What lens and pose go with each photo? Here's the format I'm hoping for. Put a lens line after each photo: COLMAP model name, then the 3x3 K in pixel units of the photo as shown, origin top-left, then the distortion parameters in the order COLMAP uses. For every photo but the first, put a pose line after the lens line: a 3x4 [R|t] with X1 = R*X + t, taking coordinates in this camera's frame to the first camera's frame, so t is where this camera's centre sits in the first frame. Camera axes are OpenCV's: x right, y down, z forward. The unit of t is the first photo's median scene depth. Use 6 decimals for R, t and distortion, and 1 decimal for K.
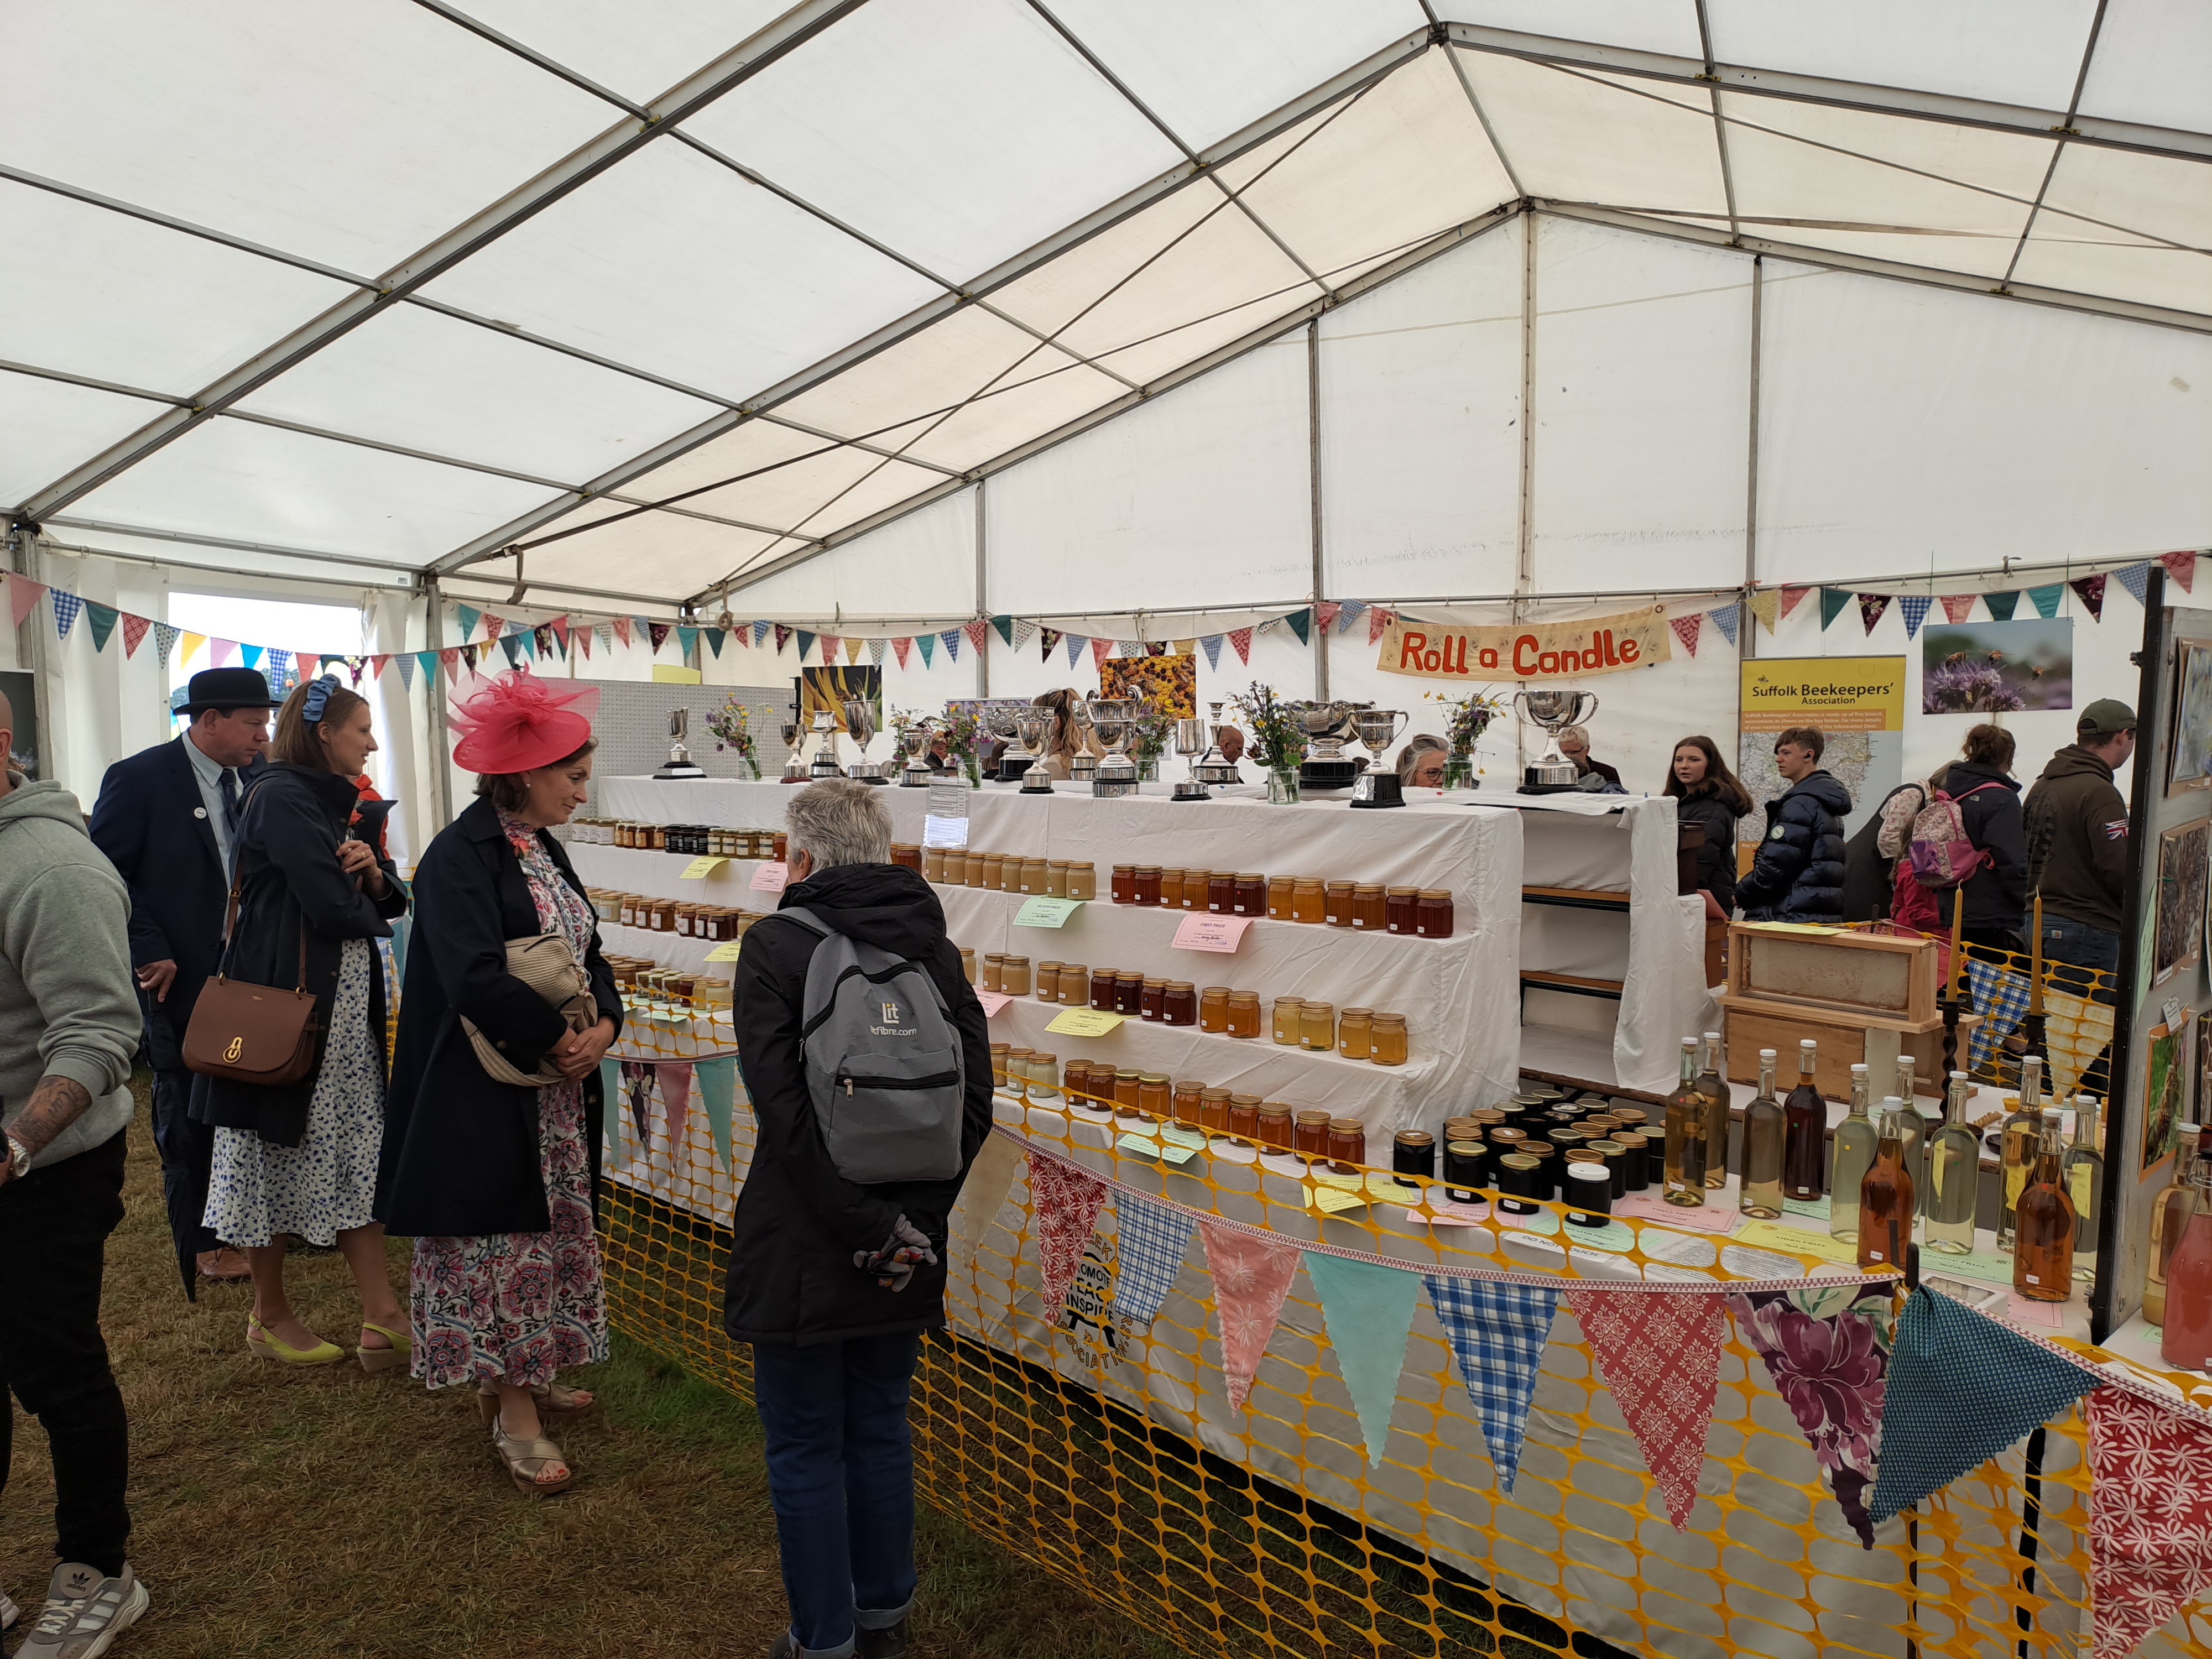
lens RADIAL K [[1628.1, 0, 1106.0], [0, 1628.1, 829.5], [0, 0, 1]] dist [0.075275, -0.074081]
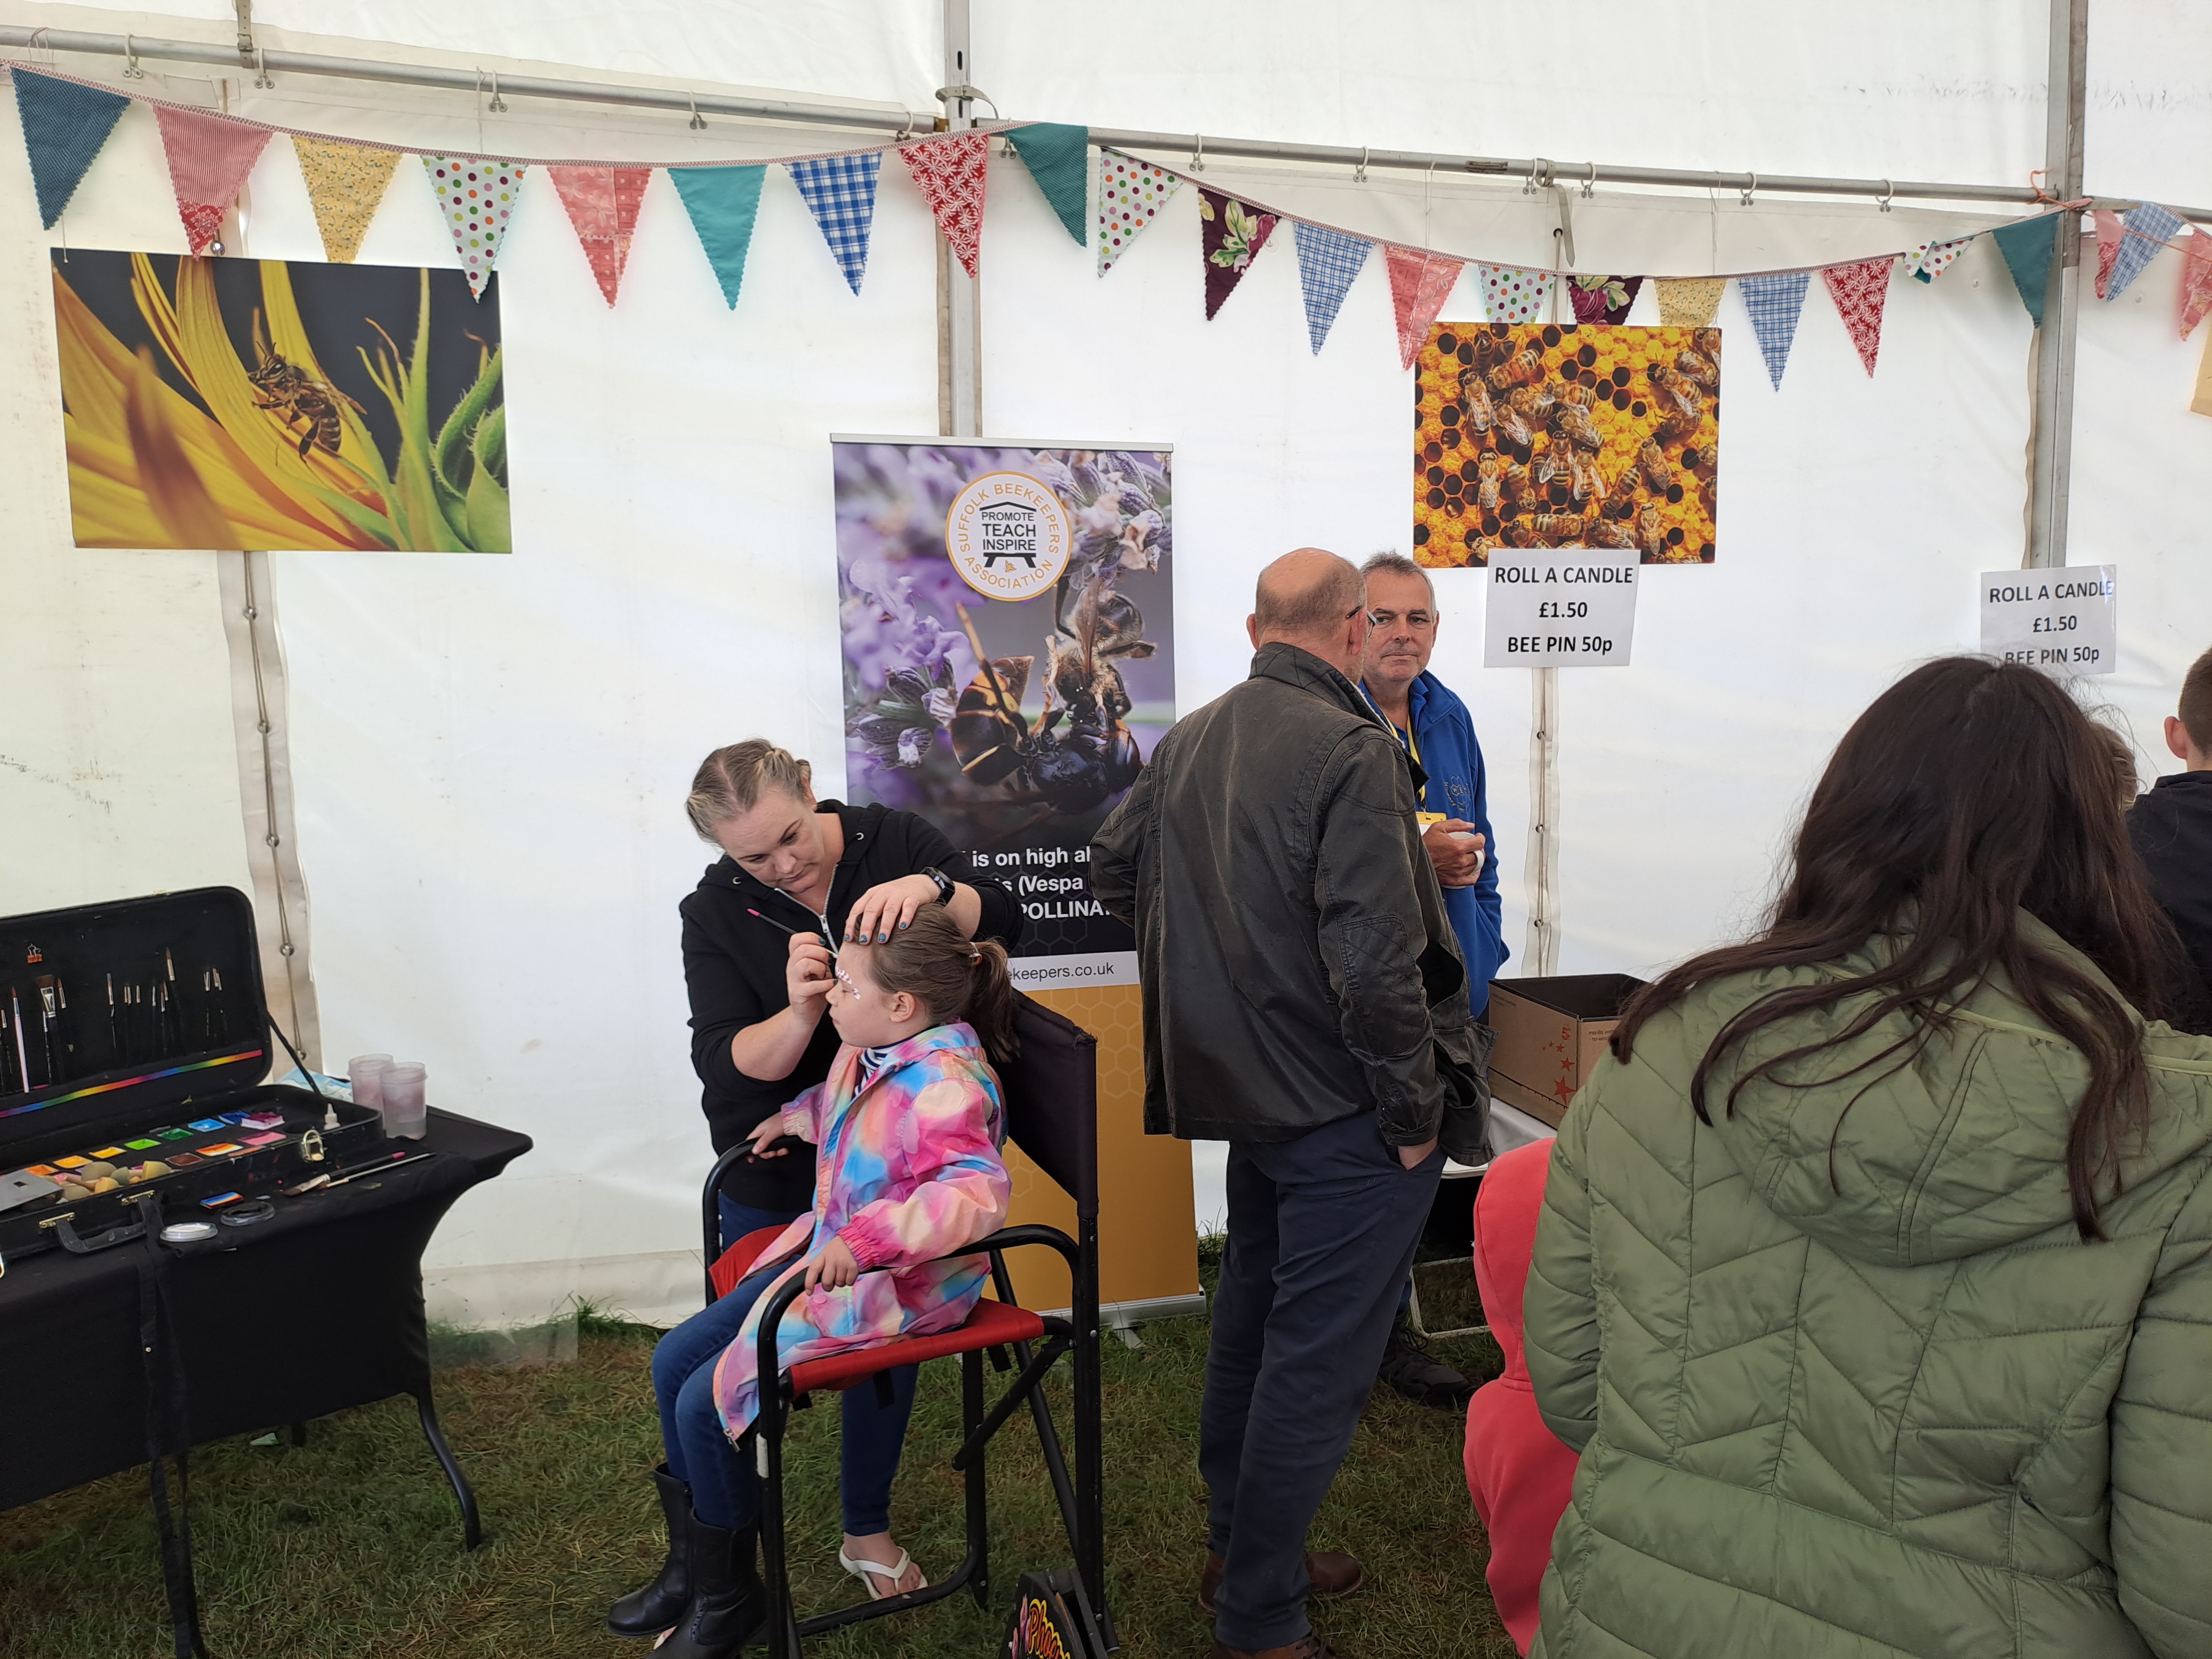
lens RADIAL K [[1628.1, 0, 1106.0], [0, 1628.1, 829.5], [0, 0, 1]] dist [0.075275, -0.074081]
pose [[0.793495, -0.065777, 0.605012, -0.232983], [0.023500, 0.996712, 0.077541, -0.037171], [-0.608123, -0.047310, 0.792432, 0.791379]]
